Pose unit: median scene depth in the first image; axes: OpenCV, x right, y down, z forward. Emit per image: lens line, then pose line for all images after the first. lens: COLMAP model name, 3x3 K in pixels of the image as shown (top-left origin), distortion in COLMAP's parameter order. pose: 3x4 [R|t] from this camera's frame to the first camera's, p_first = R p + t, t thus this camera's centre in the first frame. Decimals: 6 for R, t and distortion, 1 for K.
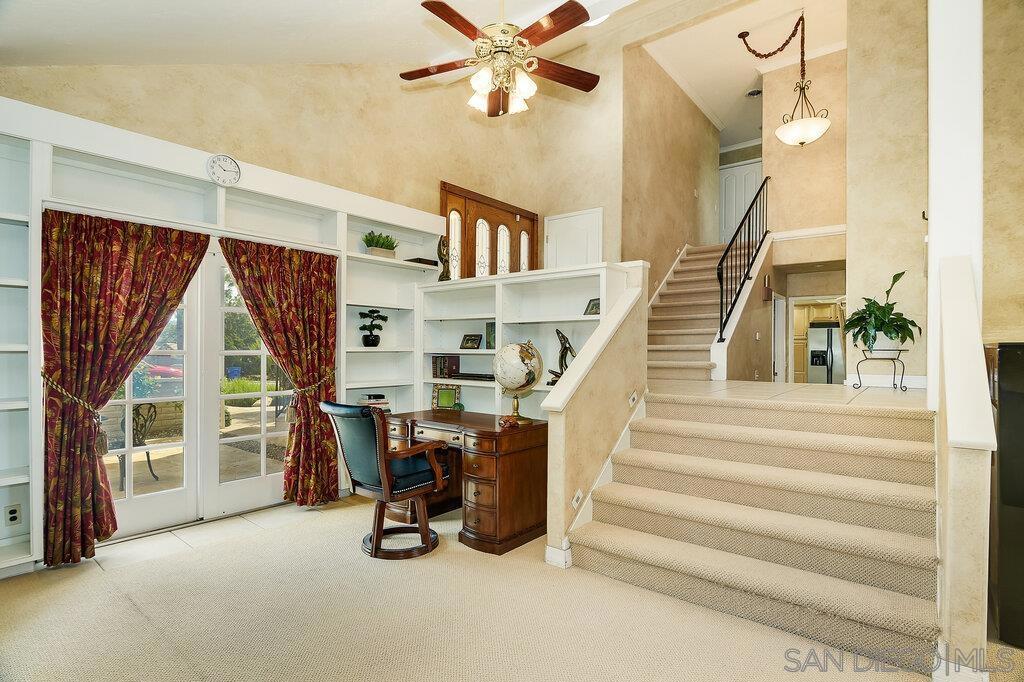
lens RADIAL K [[518.7, 0, 516.1], [0, 518.7, 347.3], [0, 0, 1]] dist [-0.017495, 0.000798]
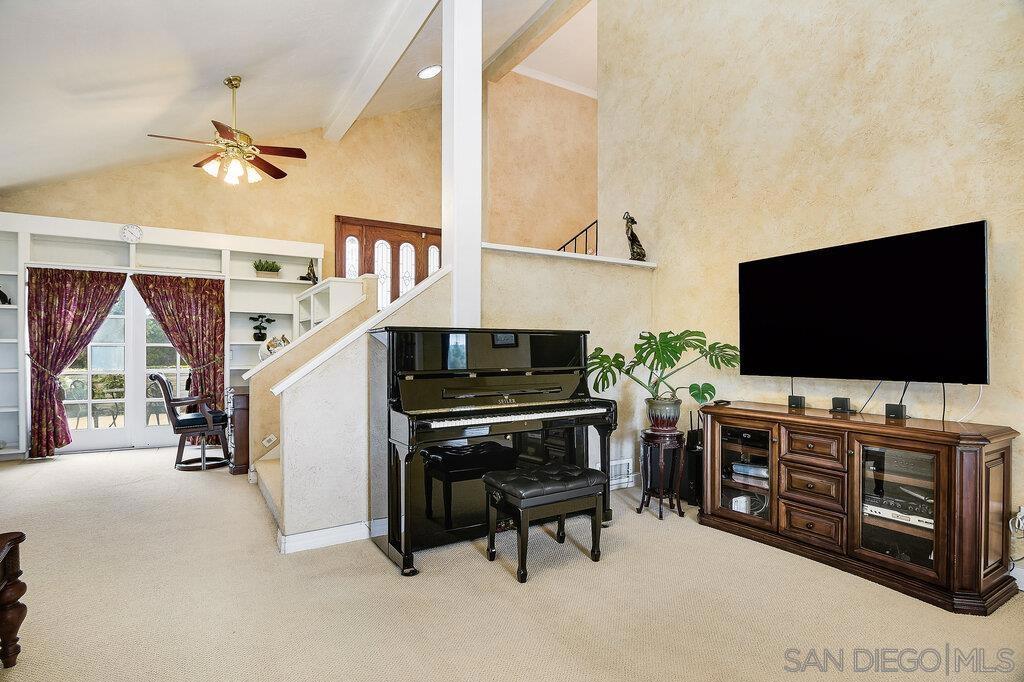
lens RADIAL K [[513.4, 0, 508.4], [0, 513.4, 350.1], [0, 0, 1]] dist [-0.021511, -0.000065]
pose [[0.937571, -0.004905, -0.347761, 1.112295], [0.005568, 0.999984, 0.000908, 0.033995], [0.347751, -0.002788, 0.937583, -0.100716]]
